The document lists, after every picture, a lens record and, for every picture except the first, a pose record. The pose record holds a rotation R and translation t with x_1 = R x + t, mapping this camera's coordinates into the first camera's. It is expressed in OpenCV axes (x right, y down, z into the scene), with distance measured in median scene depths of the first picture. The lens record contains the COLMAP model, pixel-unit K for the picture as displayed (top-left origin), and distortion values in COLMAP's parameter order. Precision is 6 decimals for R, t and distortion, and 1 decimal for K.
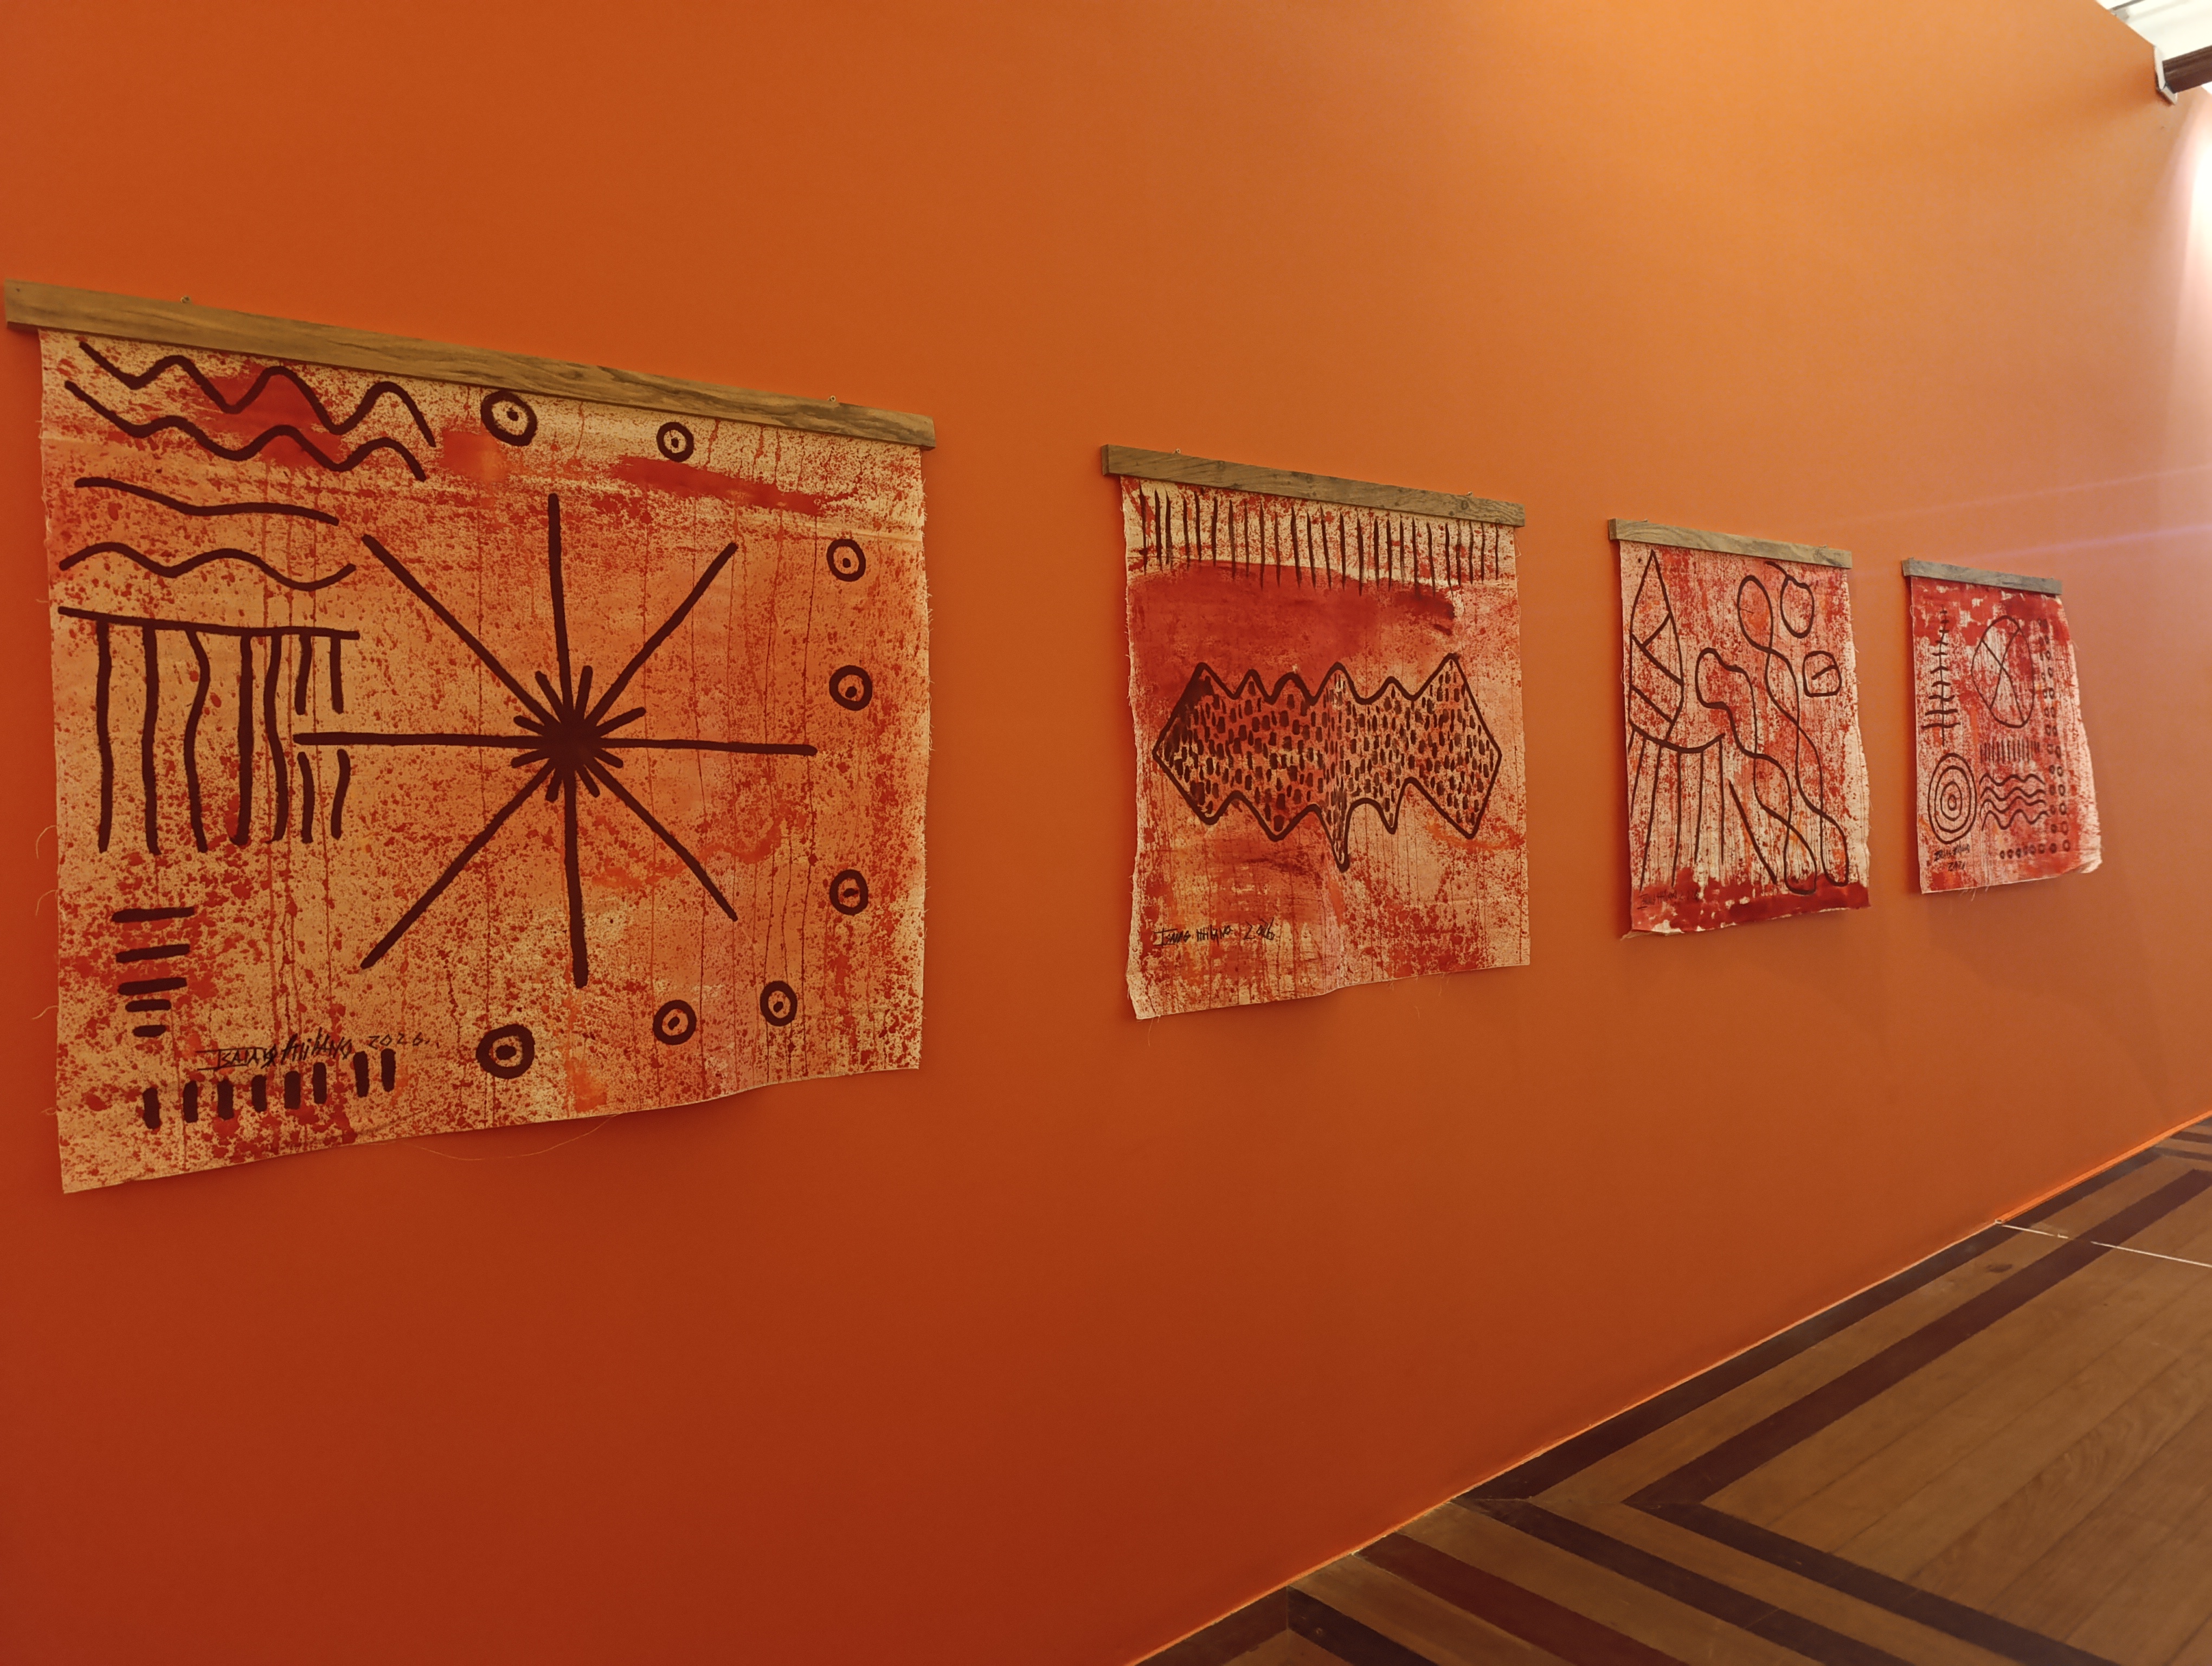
lens RADIAL K [[1488.9, 0, 1104.9], [0, 1488.9, 820.0], [0, 0, 1]] dist [0.062537, -0.068099]
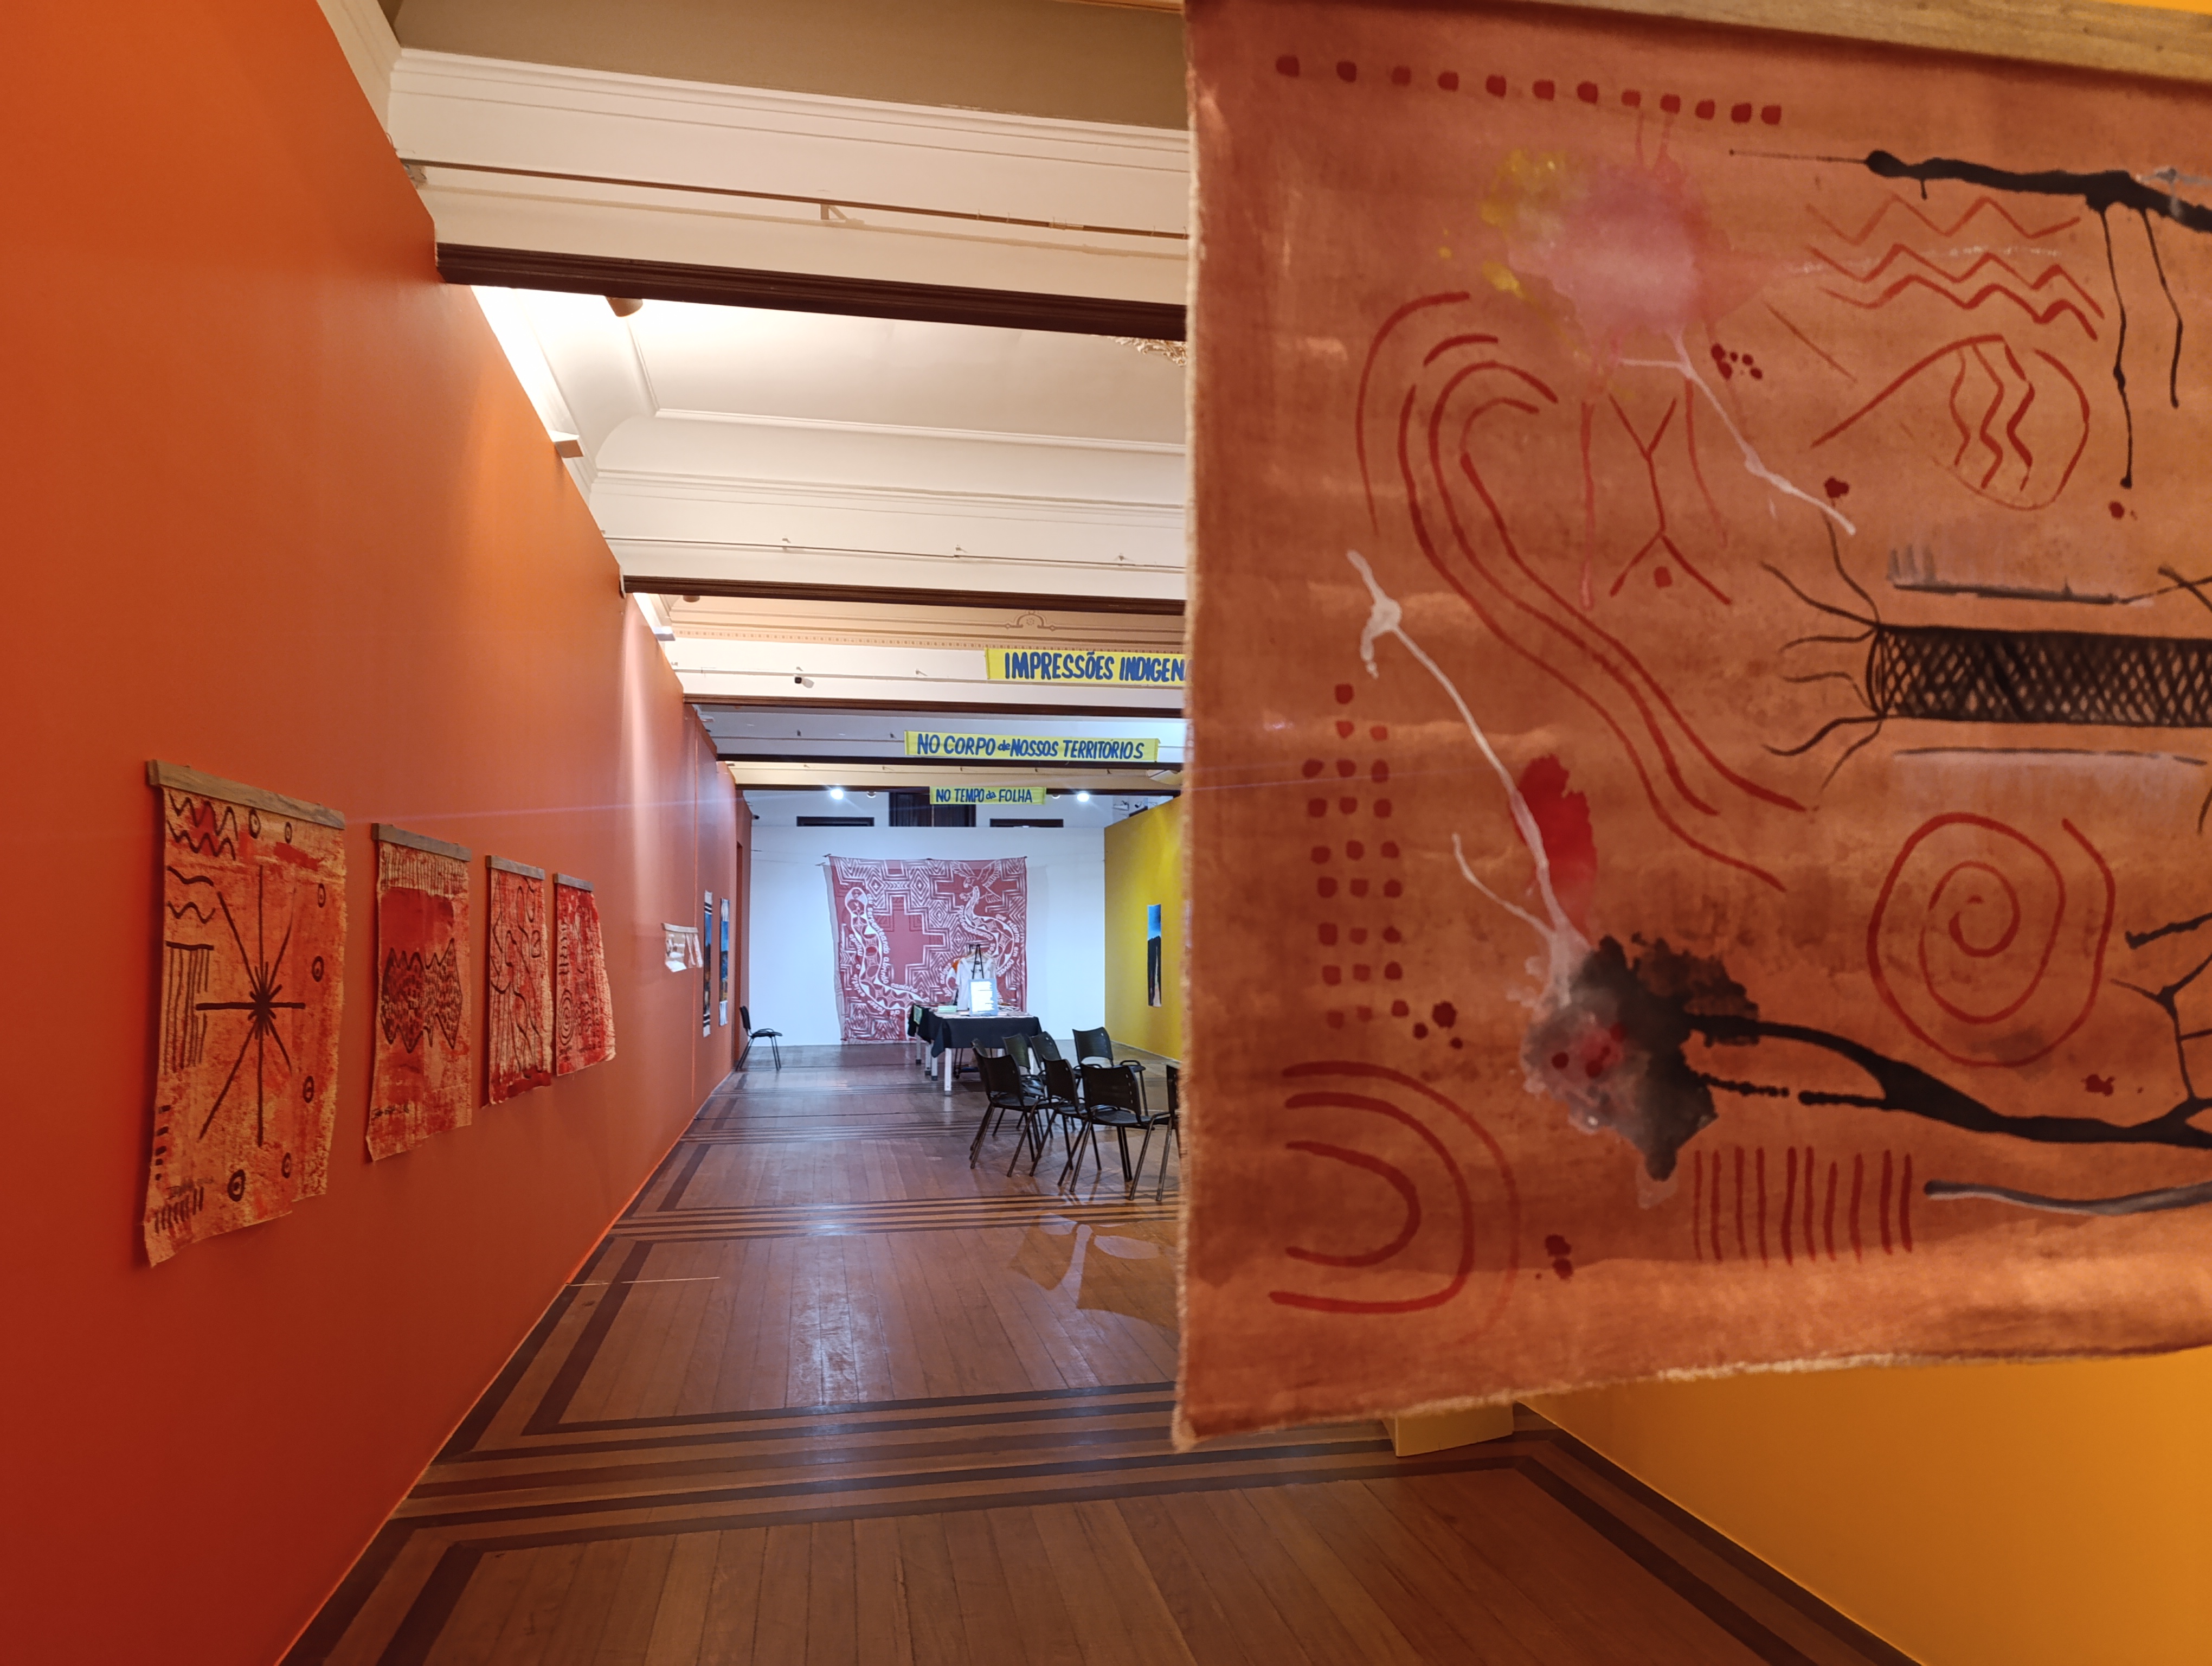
lens RADIAL K [[1502.9, 0, 1106.0], [0, 1502.9, 833.0], [0, 0, 1]] dist [0.004854, -0.027553]
pose [[0.473855, 0.088039, 0.876191, -1.012047], [0.027521, 0.993023, -0.114662, -0.016475], [-0.880173, 0.078447, 0.468126, -0.496720]]
